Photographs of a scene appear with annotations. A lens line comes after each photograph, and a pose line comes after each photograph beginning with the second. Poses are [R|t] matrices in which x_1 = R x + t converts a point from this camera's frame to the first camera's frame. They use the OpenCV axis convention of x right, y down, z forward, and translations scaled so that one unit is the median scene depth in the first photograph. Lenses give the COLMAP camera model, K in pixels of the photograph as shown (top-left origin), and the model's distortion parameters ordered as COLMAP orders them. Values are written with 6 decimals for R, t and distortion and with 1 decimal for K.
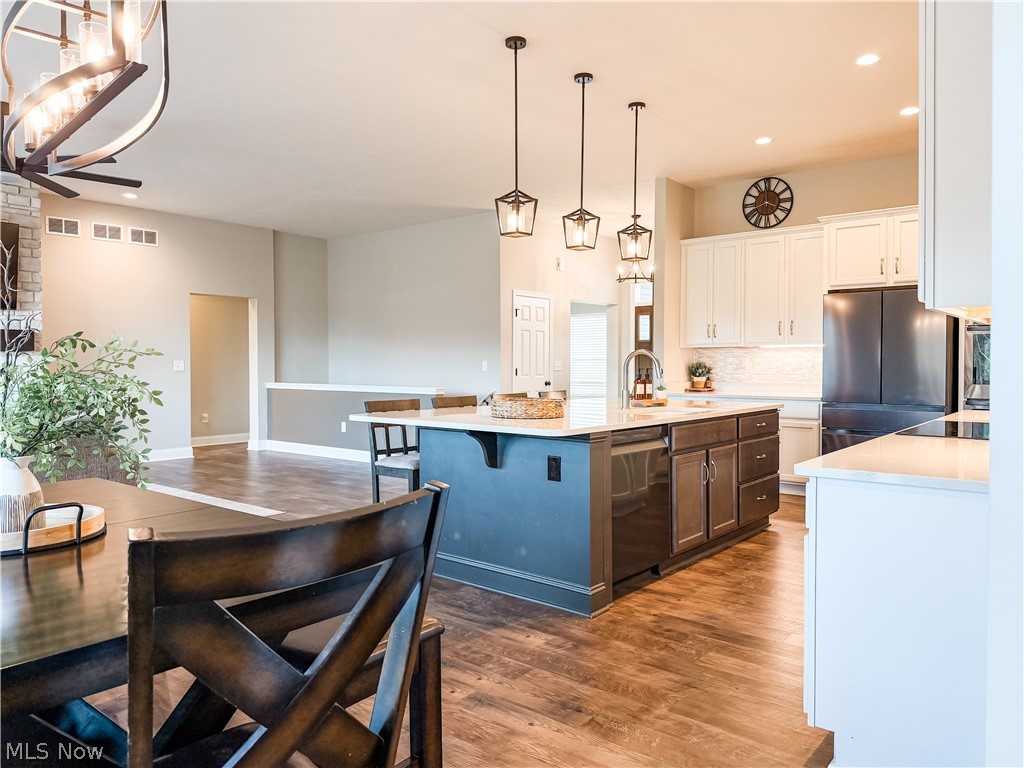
lens RADIAL K [[730.9, 0, 512.3], [0, 730.9, 371.0], [0, 0, 1]] dist [0.060715, -0.065548]
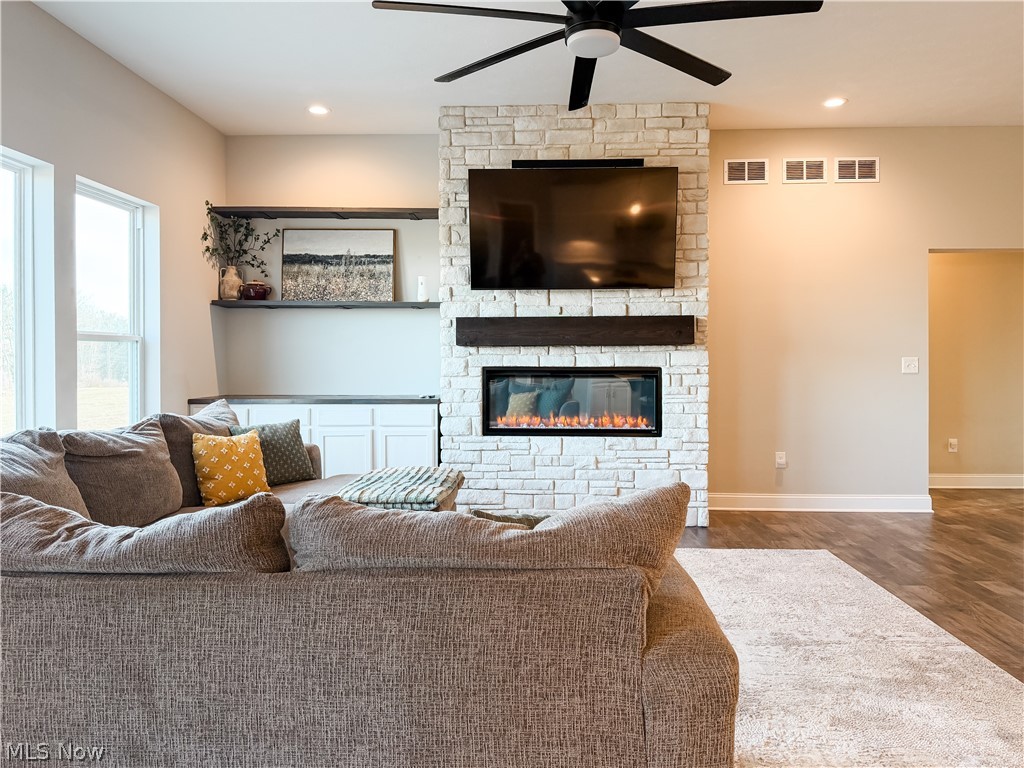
lens RADIAL K [[730.9, 0, 514.0], [0, 730.9, 368.7], [0, 0, 1]] dist [0.060715, -0.065548]
pose [[0.599918, 0.008936, -0.800011, -0.375738], [-0.009189, 0.999949, 0.004279, -0.009061], [0.800009, 0.004784, 0.599969, 0.886858]]
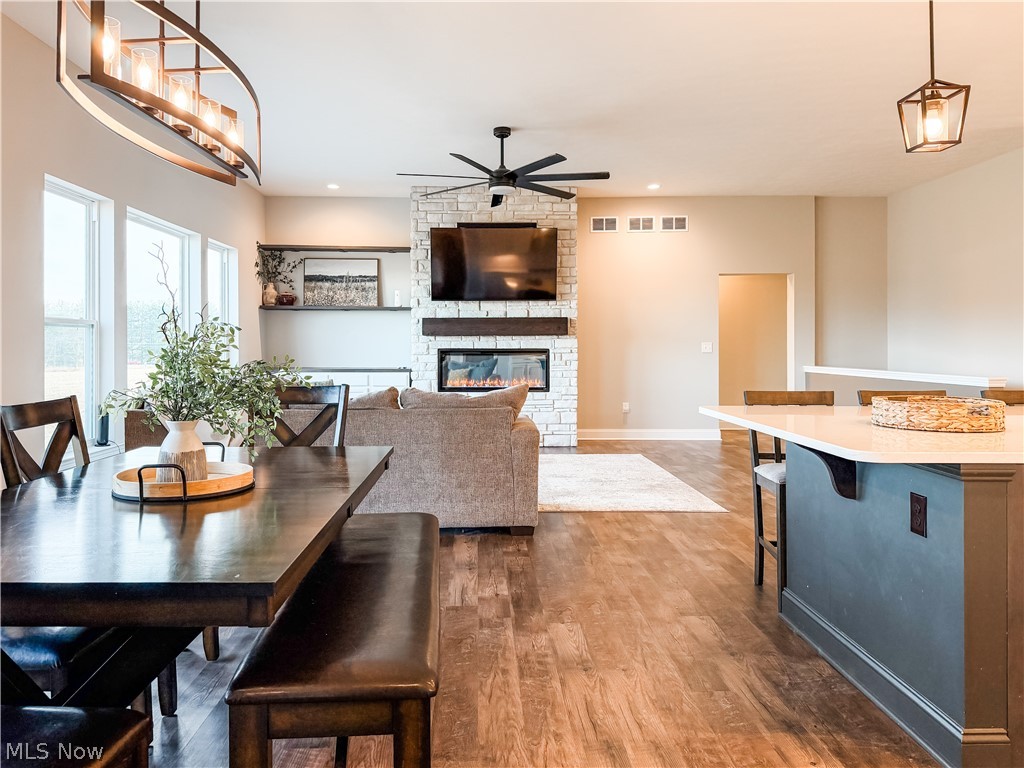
lens RADIAL K [[730.9, 0, 478.3], [0, 730.9, 345.7], [0, 0, 1]] dist [0.060715, -0.065548]
pose [[0.640732, 0.000647, -0.767765, 0.297506], [-0.008519, 0.999944, -0.006267, -0.001684], [0.767718, 0.010556, 0.640701, 0.311677]]
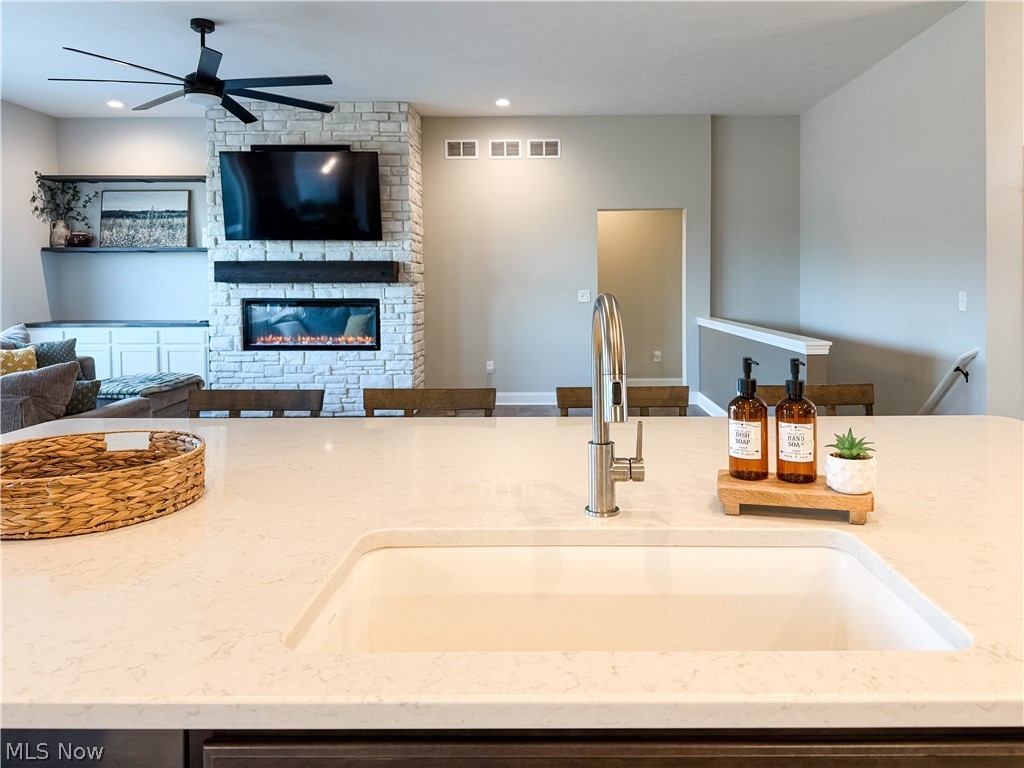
lens RADIAL K [[730.9, 0, 518.6], [0, 730.9, 303.5], [0, 0, 1]] dist [0.060715, -0.065548]
pose [[0.621089, 0.021088, -0.783456, 0.411990], [-0.007282, 0.999750, 0.021137, -0.040201], [0.783706, -0.007423, 0.621088, 1.078133]]
